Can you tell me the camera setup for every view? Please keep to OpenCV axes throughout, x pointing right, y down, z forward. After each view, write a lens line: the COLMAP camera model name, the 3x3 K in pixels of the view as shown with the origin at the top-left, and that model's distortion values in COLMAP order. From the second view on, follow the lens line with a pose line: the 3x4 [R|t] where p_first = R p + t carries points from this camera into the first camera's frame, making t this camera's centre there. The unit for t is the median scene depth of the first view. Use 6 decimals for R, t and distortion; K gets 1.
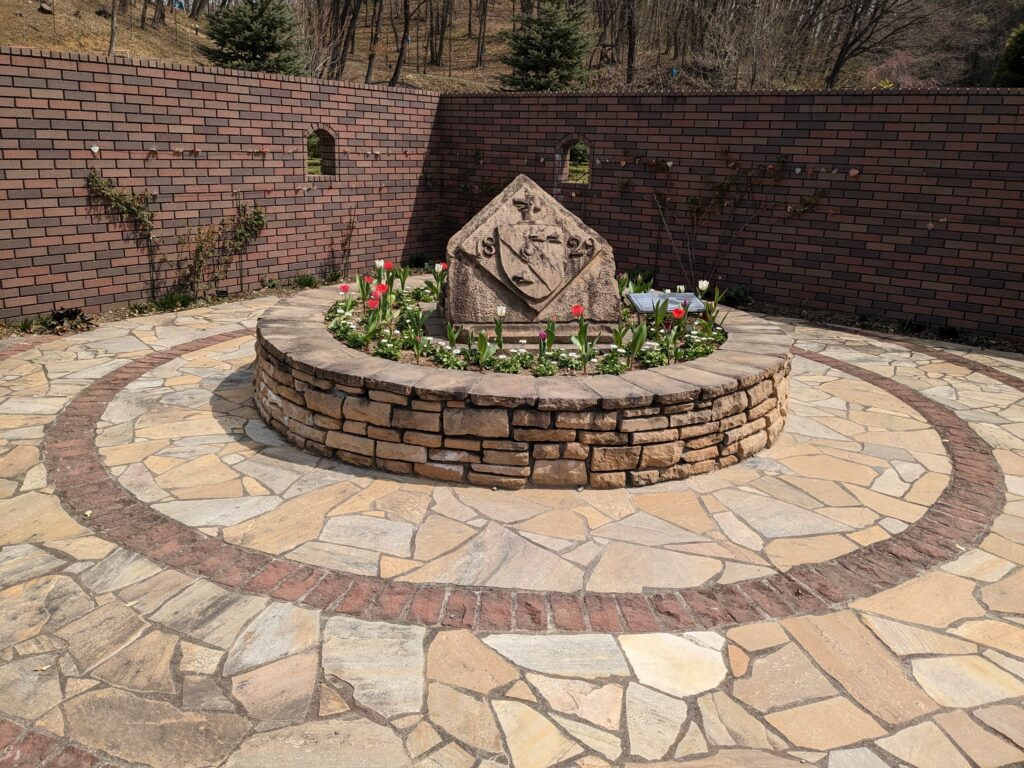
lens RADIAL K [[797.7, 0, 512.1], [0, 797.7, 355.3], [0, 0, 1]] dist [0.063504, -0.092229]
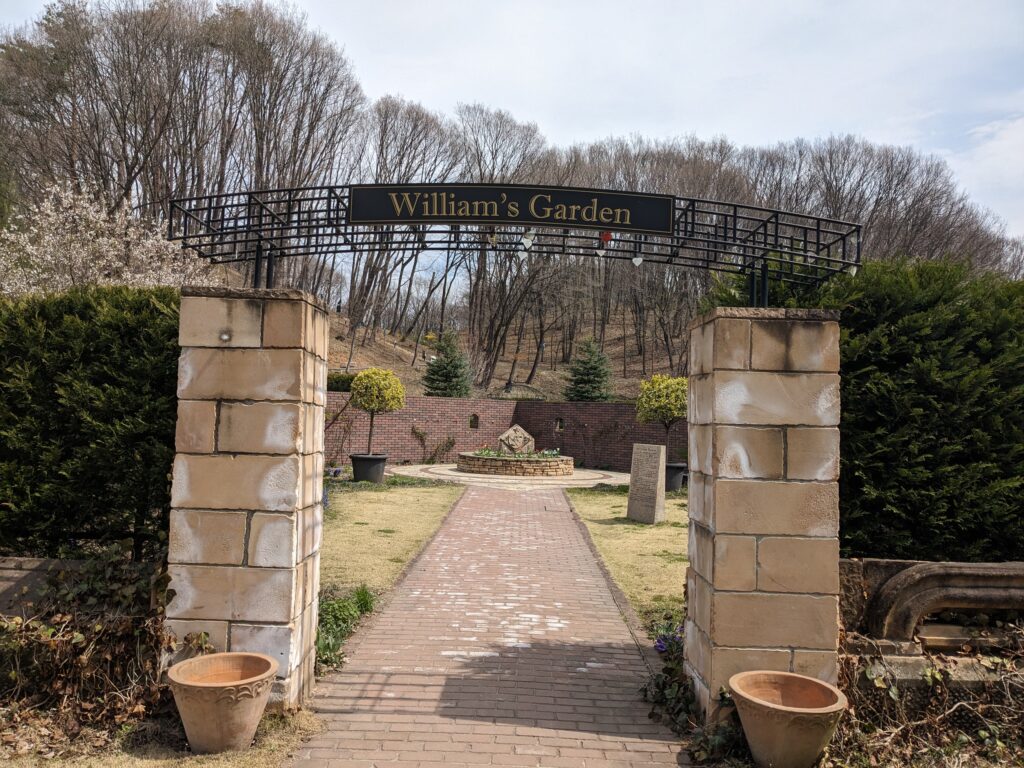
lens RADIAL K [[797.7, 0, 512.1], [0, 797.7, 355.3], [0, 0, 1]] dist [0.063504, -0.092229]
pose [[0.983763, -0.013966, -0.178926, 0.460419], [-0.046901, 0.942316, -0.331423, 0.520782], [0.173233, 0.334433, 0.926361, -1.908678]]
